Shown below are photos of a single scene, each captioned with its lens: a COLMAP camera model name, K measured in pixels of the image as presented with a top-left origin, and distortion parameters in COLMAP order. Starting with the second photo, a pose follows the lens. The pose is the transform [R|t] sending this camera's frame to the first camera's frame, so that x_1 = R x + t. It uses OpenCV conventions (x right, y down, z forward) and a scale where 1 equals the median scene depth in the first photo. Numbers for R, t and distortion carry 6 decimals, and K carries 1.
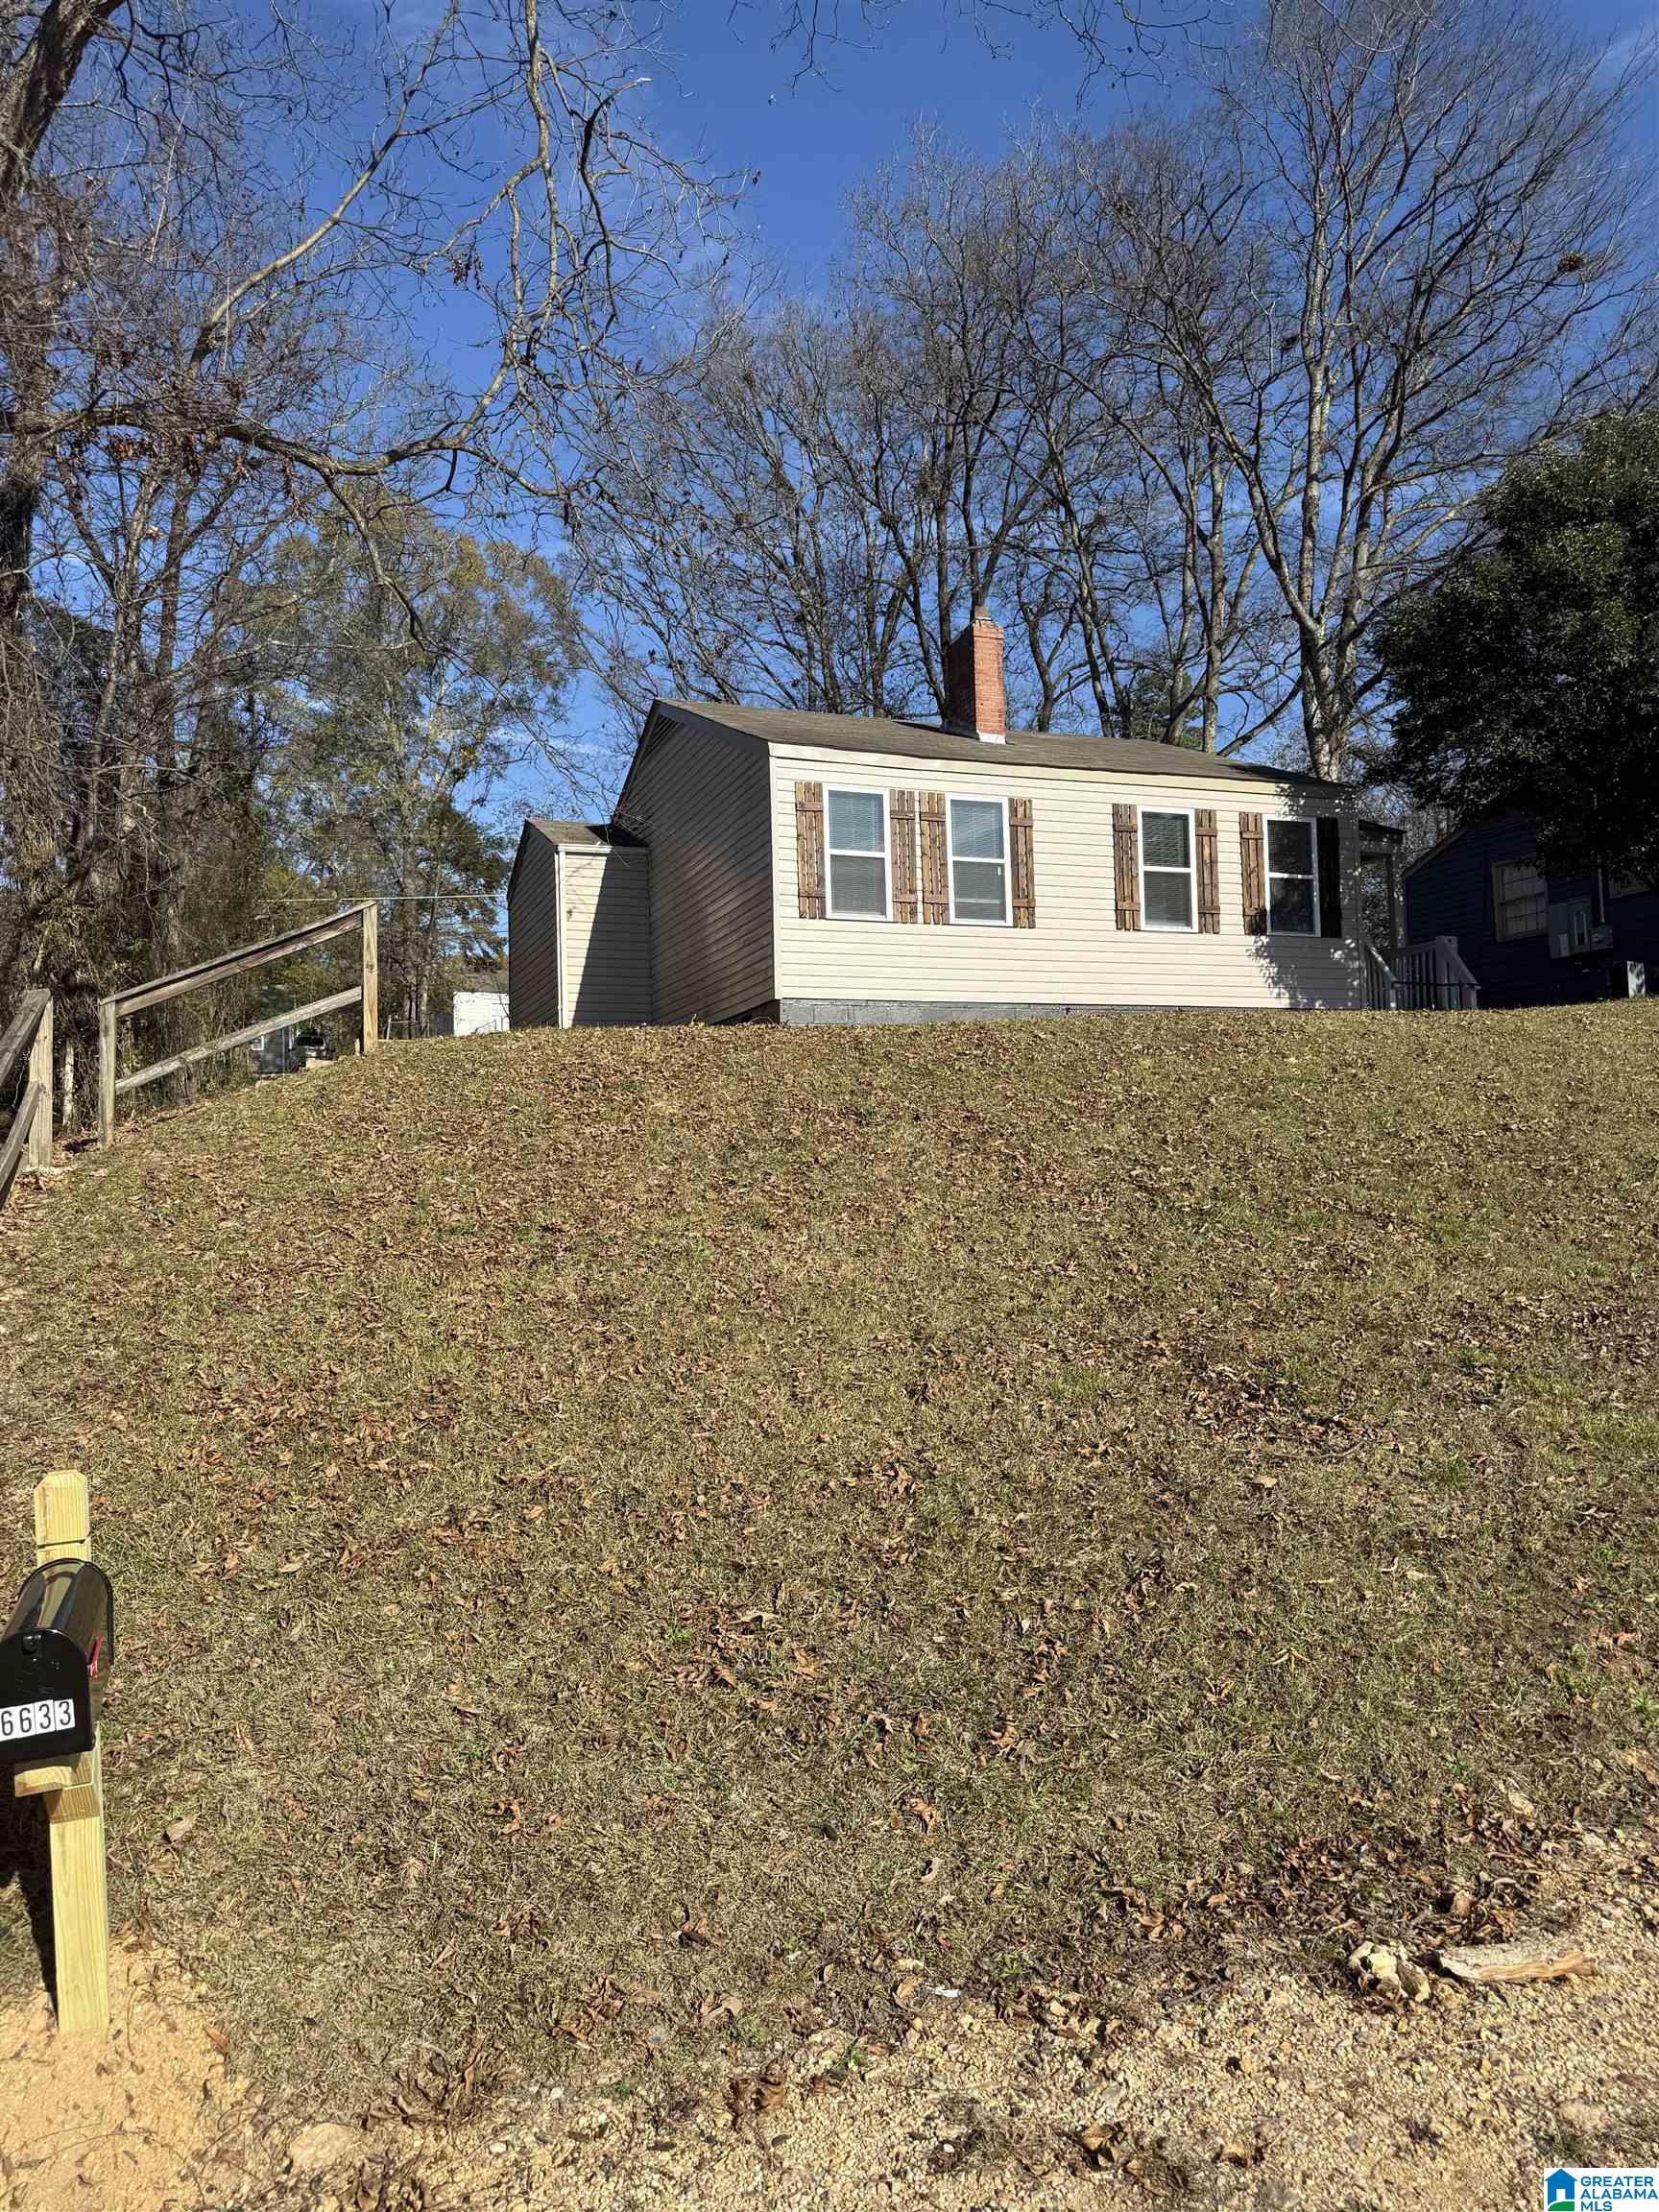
lens RADIAL K [[1545.2, 0, 821.8], [0, 1545.2, 1094.5], [0, 0, 1]] dist [0.141997, -0.252480]
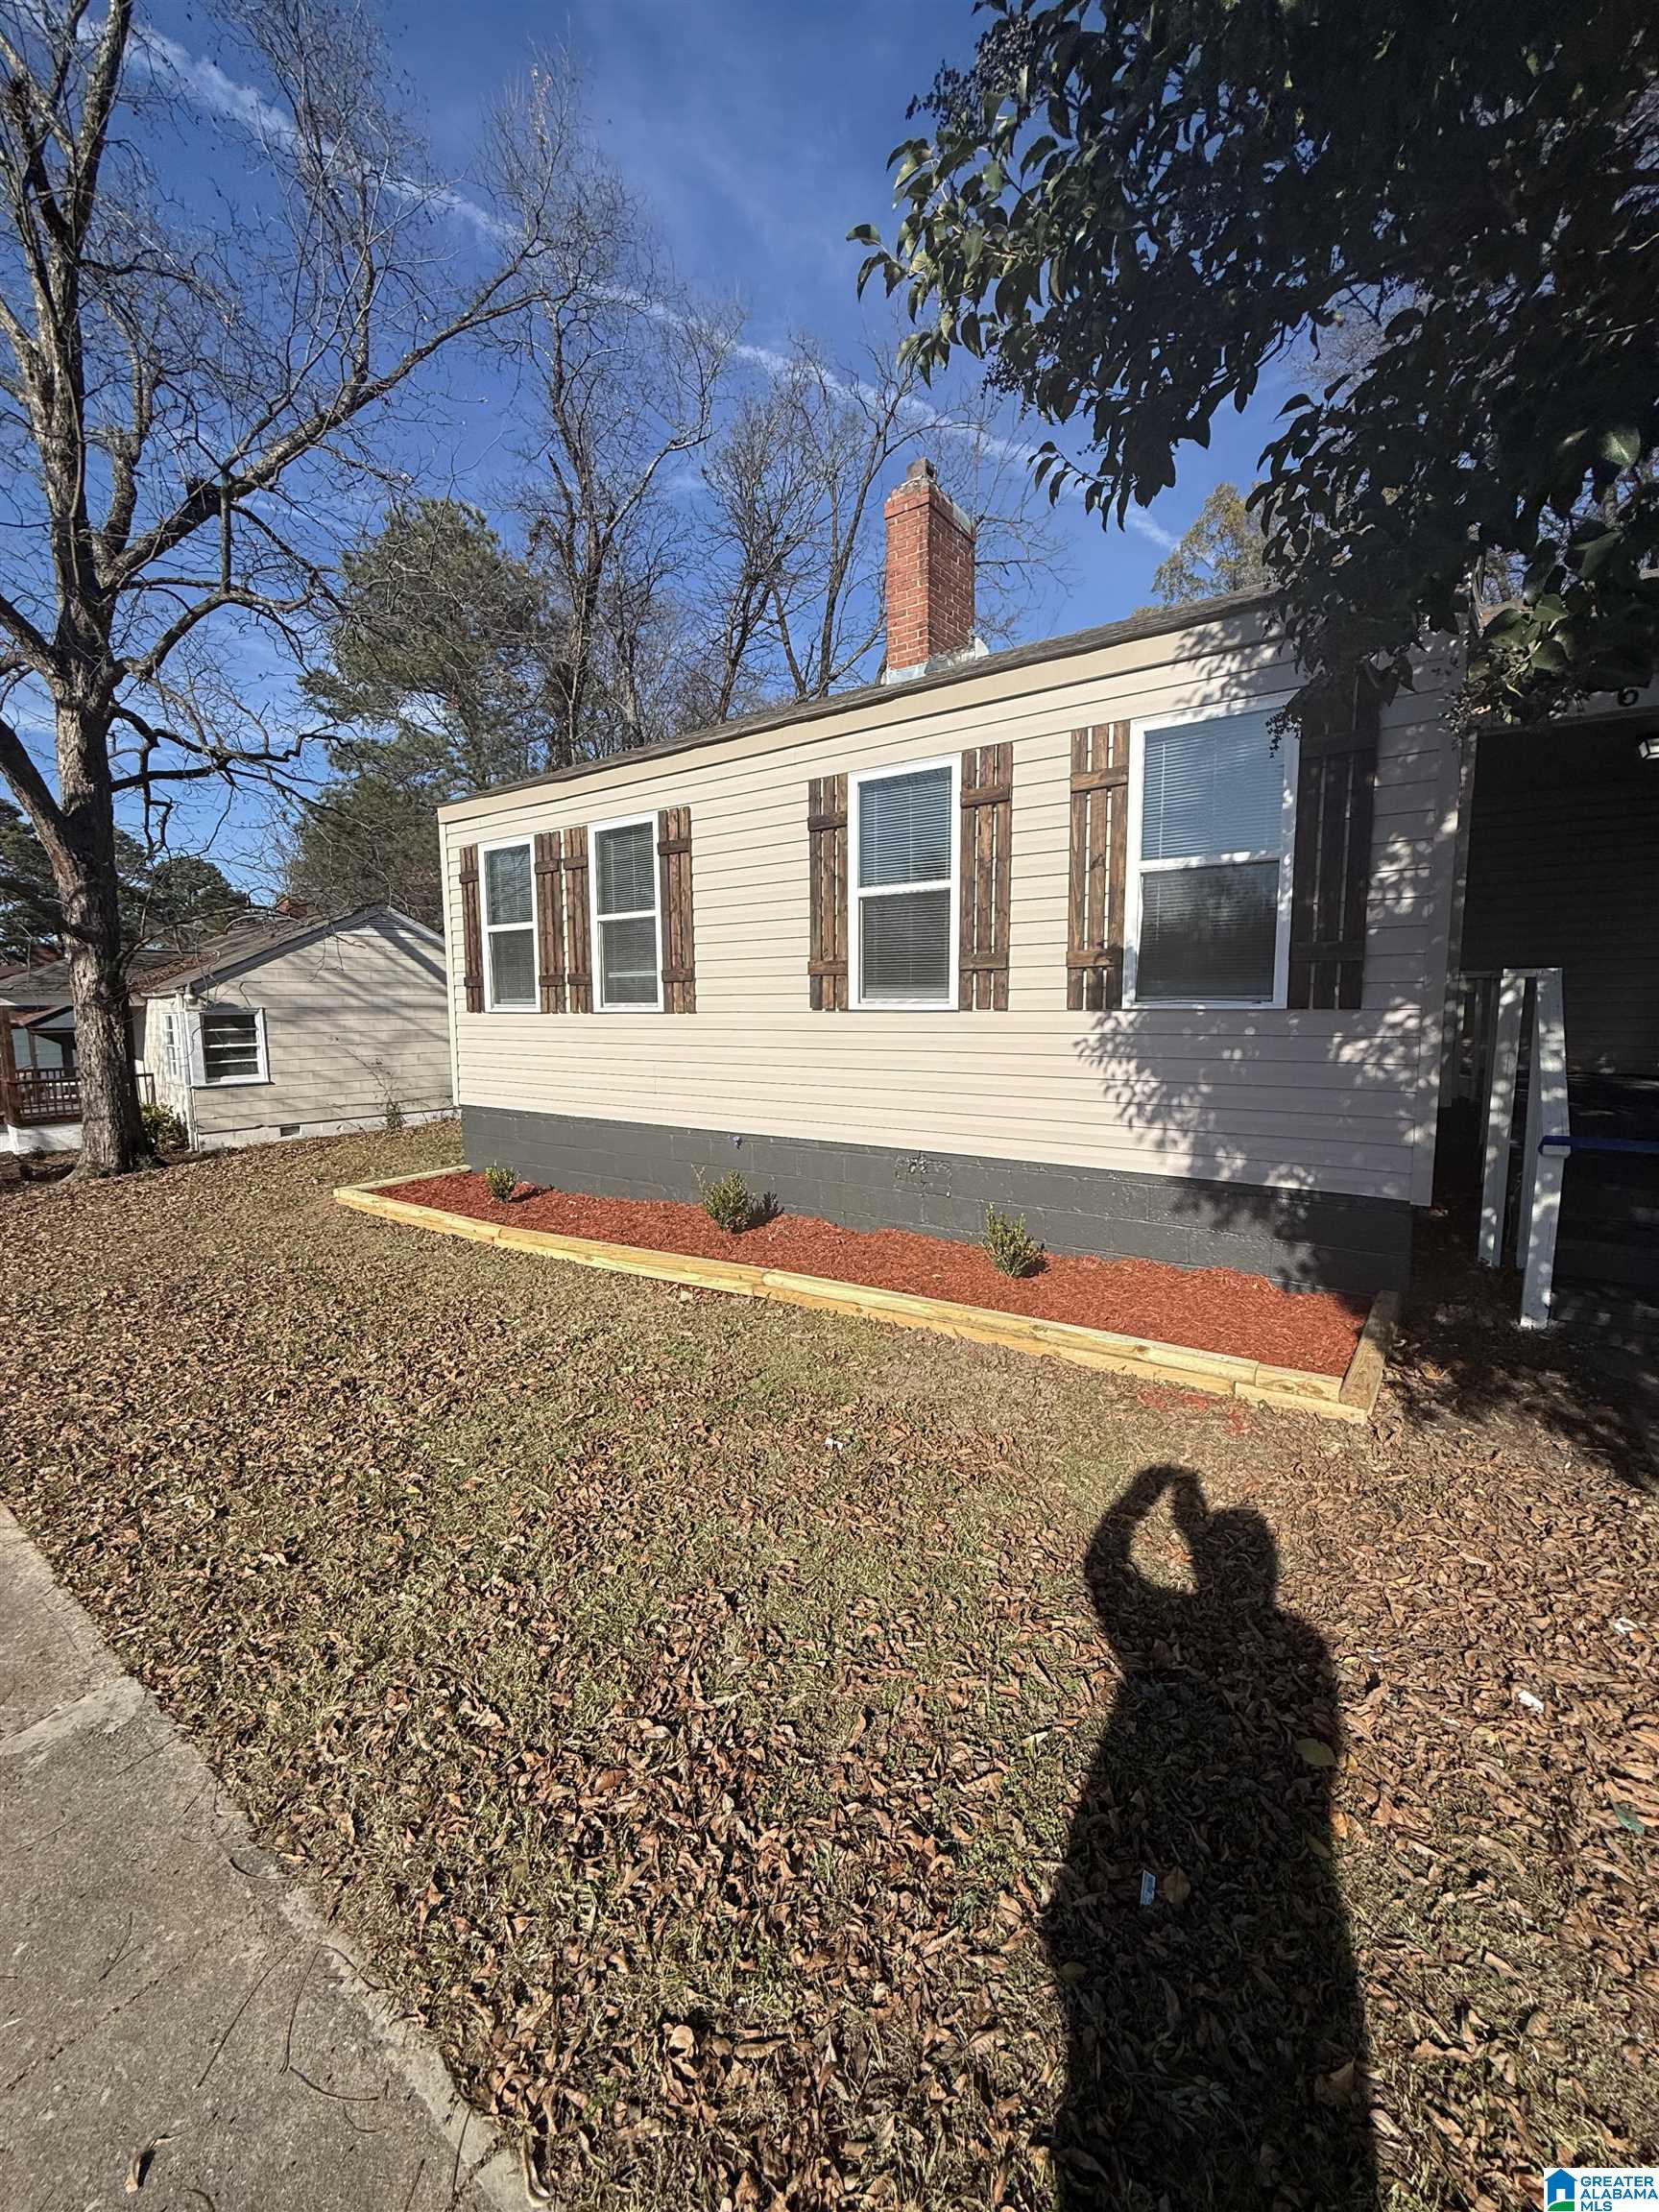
lens RADIAL K [[881.2, 0, 829.5], [0, 881.2, 1106.0], [0, 0, 1]] dist [-0.004223, -0.000345]
pose [[0.557281, 0.111435, -0.822812, 0.486743], [0.038397, 0.986435, 0.159601, -0.128552], [0.829436, -0.120536, 0.545443, 0.865382]]
